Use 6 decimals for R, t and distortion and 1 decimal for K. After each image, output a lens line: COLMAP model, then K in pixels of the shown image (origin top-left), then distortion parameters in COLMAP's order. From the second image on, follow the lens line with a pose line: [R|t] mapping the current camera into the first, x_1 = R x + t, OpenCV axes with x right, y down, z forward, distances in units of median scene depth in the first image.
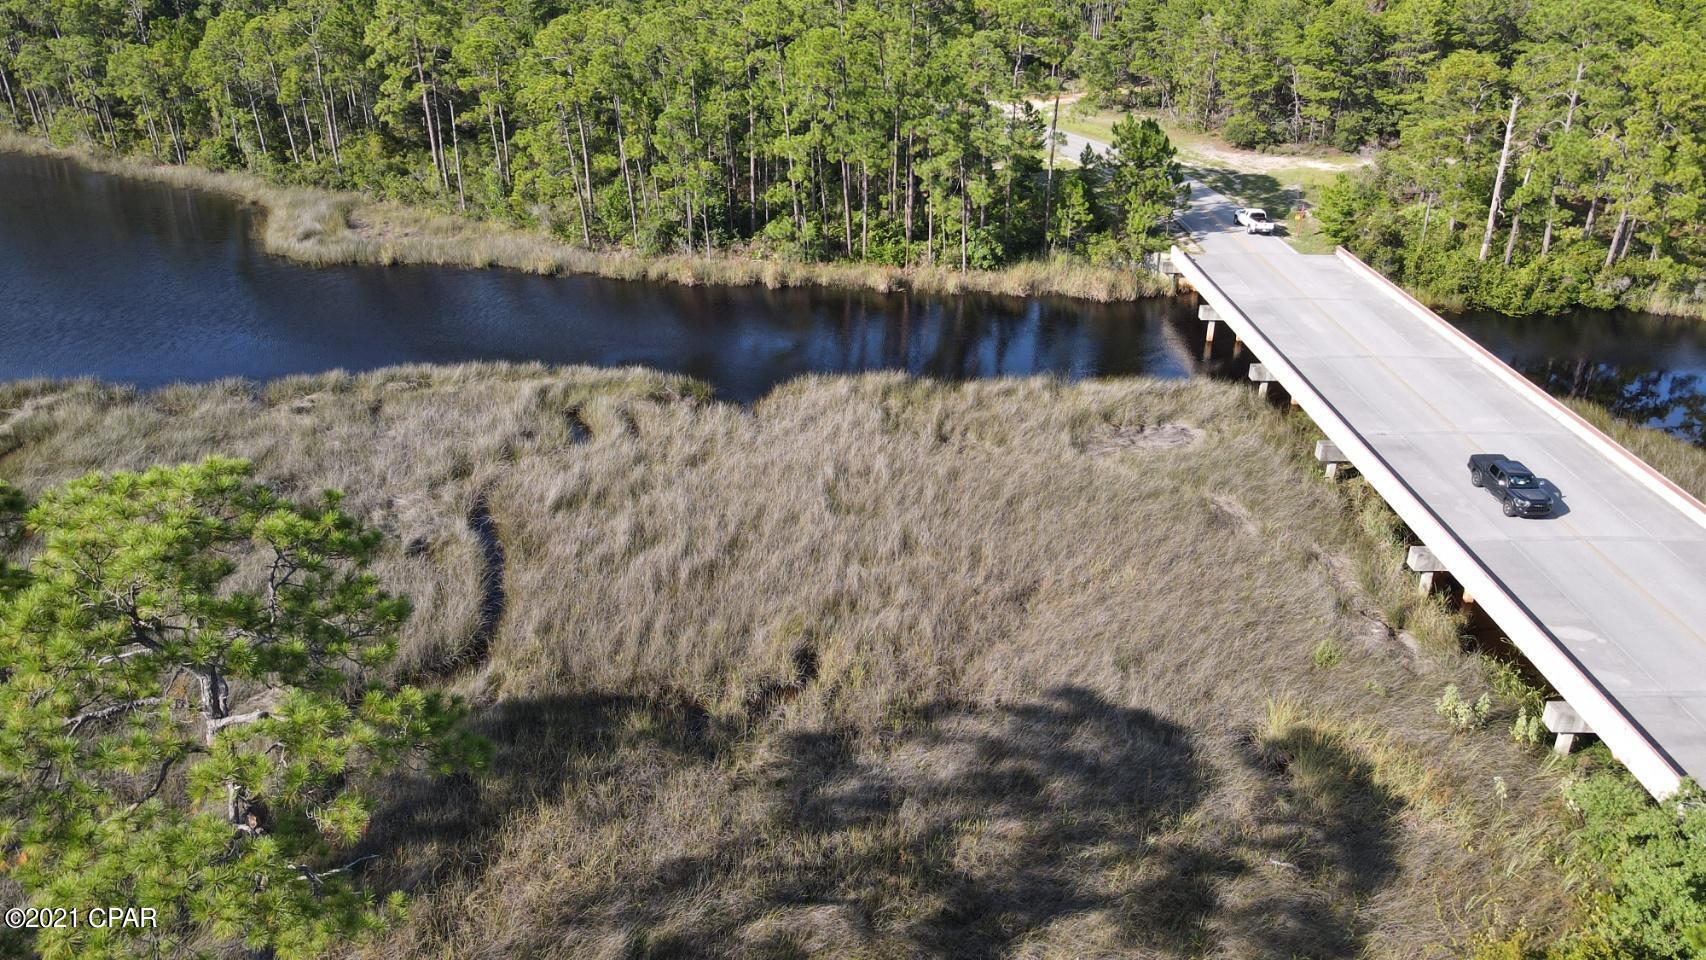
lens RADIAL K [[1257.6, 0, 853.0], [0, 1257.6, 465.7], [0, 0, 1]] dist [0.004986, 0.030953]
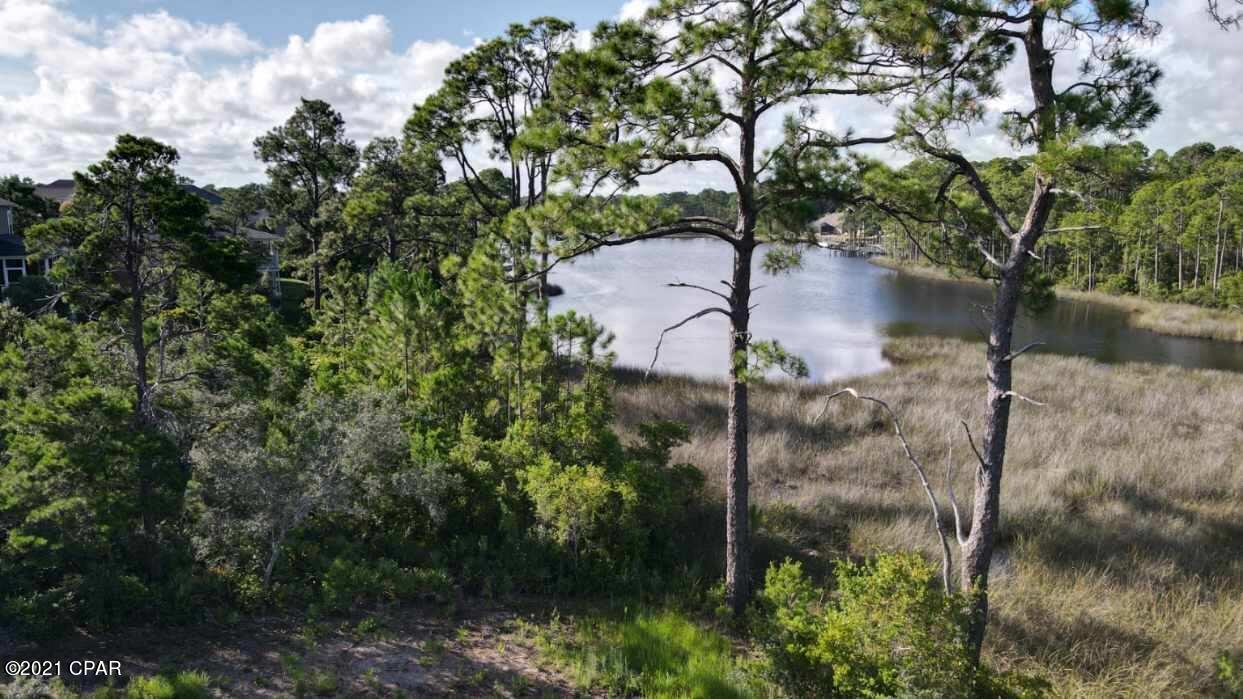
lens RADIAL K [[916.3, 0, 621.5], [0, 916.3, 339.1], [0, 0, 1]] dist [0.004986, 0.030953]
pose [[0.576336, 0.113869, -0.809241, -0.002482], [-0.351139, 0.928679, -0.119404, 0.119596], [0.737928, 0.352972, 0.575215, 0.058231]]
